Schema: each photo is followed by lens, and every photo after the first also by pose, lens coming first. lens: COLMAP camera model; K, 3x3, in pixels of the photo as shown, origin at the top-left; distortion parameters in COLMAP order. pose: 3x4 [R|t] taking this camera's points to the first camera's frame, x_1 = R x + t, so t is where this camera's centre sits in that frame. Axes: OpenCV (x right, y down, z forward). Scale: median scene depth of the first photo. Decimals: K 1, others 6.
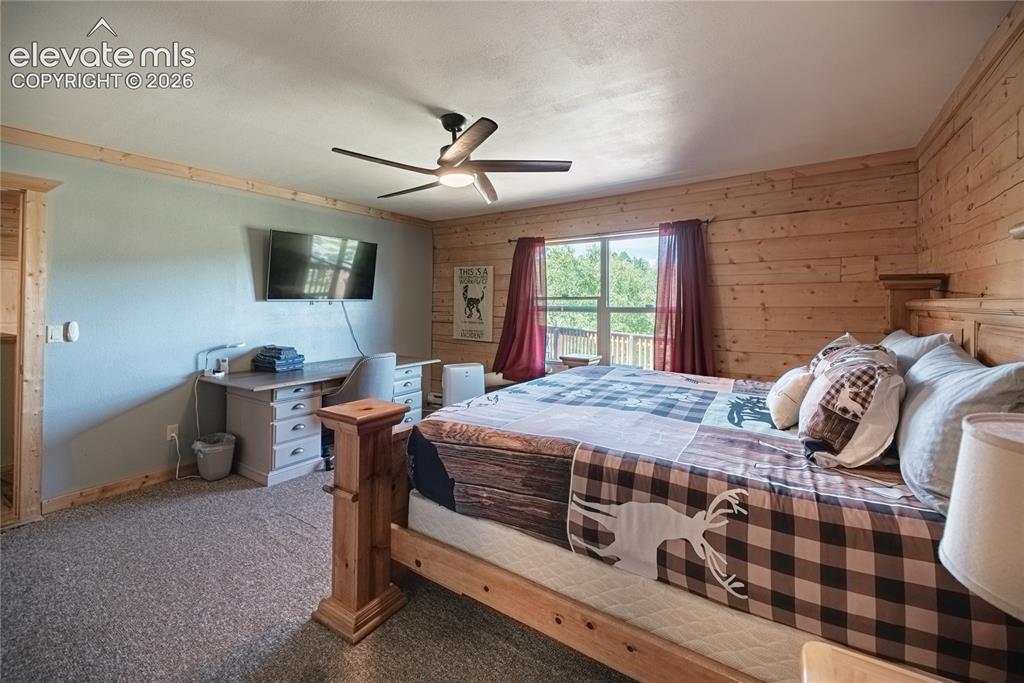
lens RADIAL K [[423.8, 0, 514.3], [0, 423.8, 303.3], [0, 0, 1]] dist [-0.001639, -0.000258]
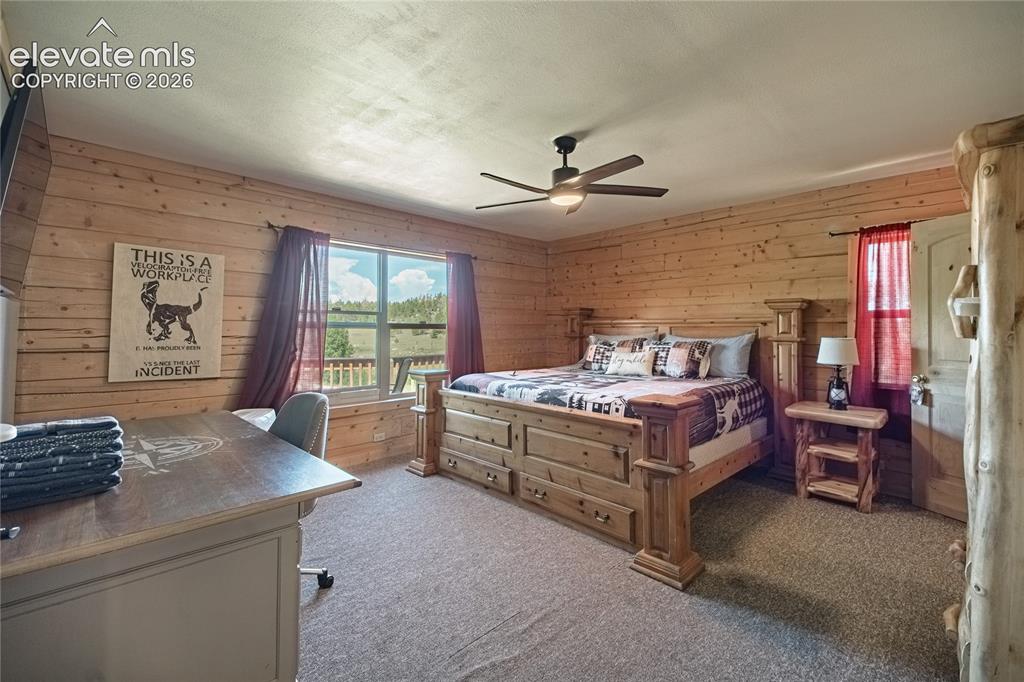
lens RADIAL K [[440.4, 0, 516.0], [0, 440.4, 327.2], [0, 0, 1]] dist [0.001578, -0.000114]
pose [[0.176647, 0.006794, 0.984251, -0.615334], [-0.003522, 0.999974, -0.006270, 0.020045], [-0.984268, -0.002359, 0.176666, 0.458012]]
